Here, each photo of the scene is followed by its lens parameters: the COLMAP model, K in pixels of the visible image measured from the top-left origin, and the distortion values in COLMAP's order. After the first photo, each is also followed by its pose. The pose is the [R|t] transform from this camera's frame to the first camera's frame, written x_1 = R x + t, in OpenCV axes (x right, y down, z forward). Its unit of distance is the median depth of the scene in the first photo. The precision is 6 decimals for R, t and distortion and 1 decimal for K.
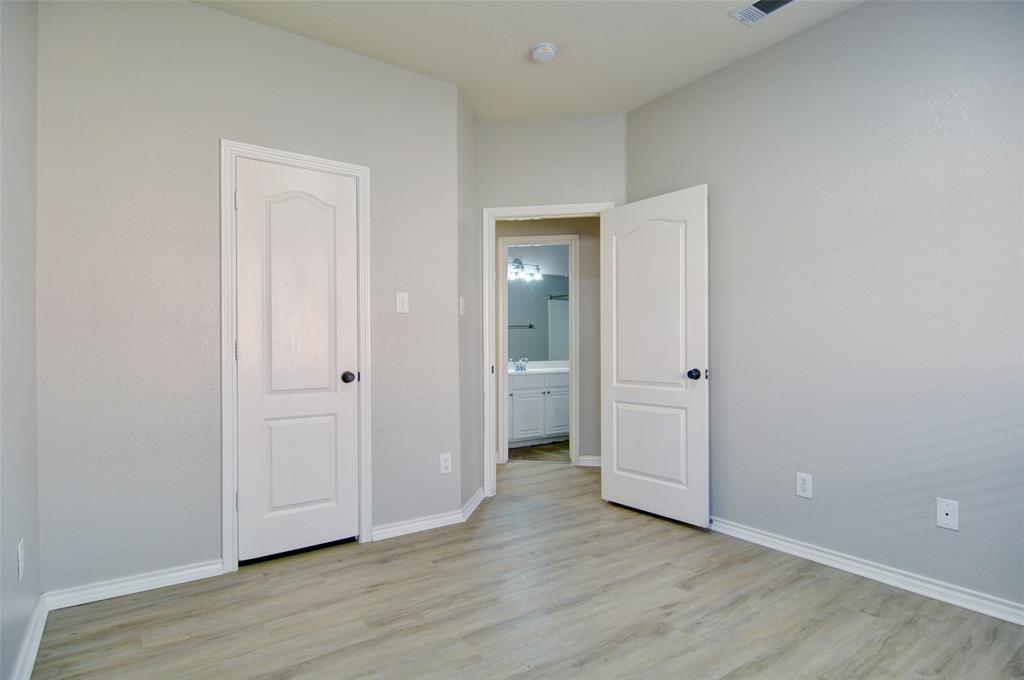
lens RADIAL K [[560.4, 0, 512.0], [0, 560.4, 340.0], [0, 0, 1]] dist [-0.003648, -0.000885]
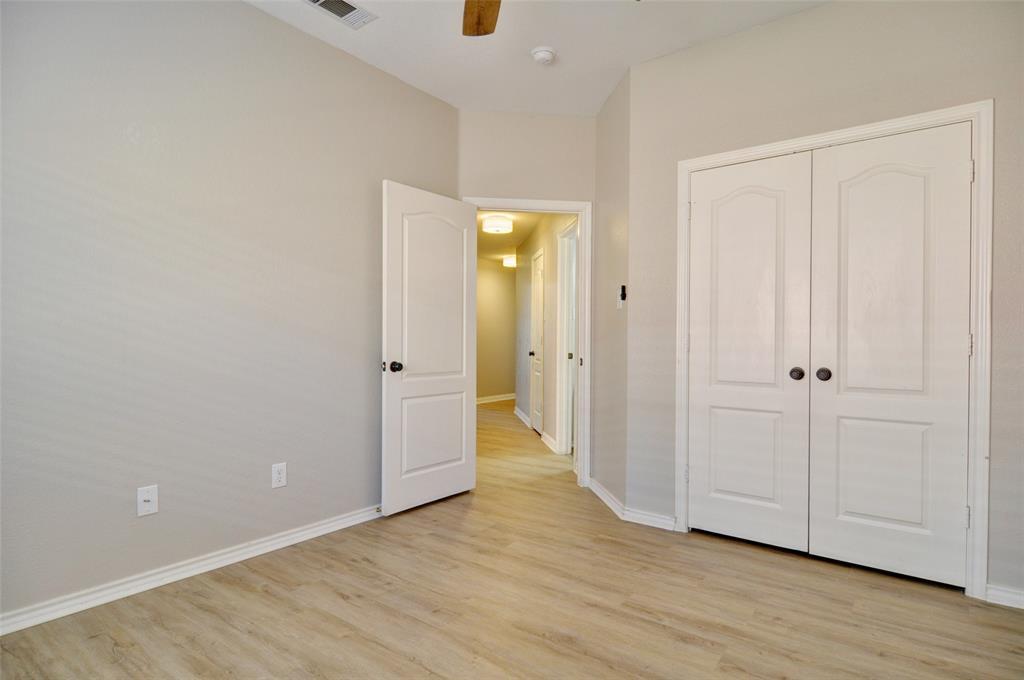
lens RADIAL K [[560.4, 0, 512.0], [0, 560.4, 340.0], [0, 0, 1]] dist [-0.003648, -0.000885]
pose [[0.295608, 0.007923, -0.955276, 0.486757], [0.002666, 0.999955, 0.009118, 0.002010], [0.955306, -0.005242, 0.295574, 0.310777]]
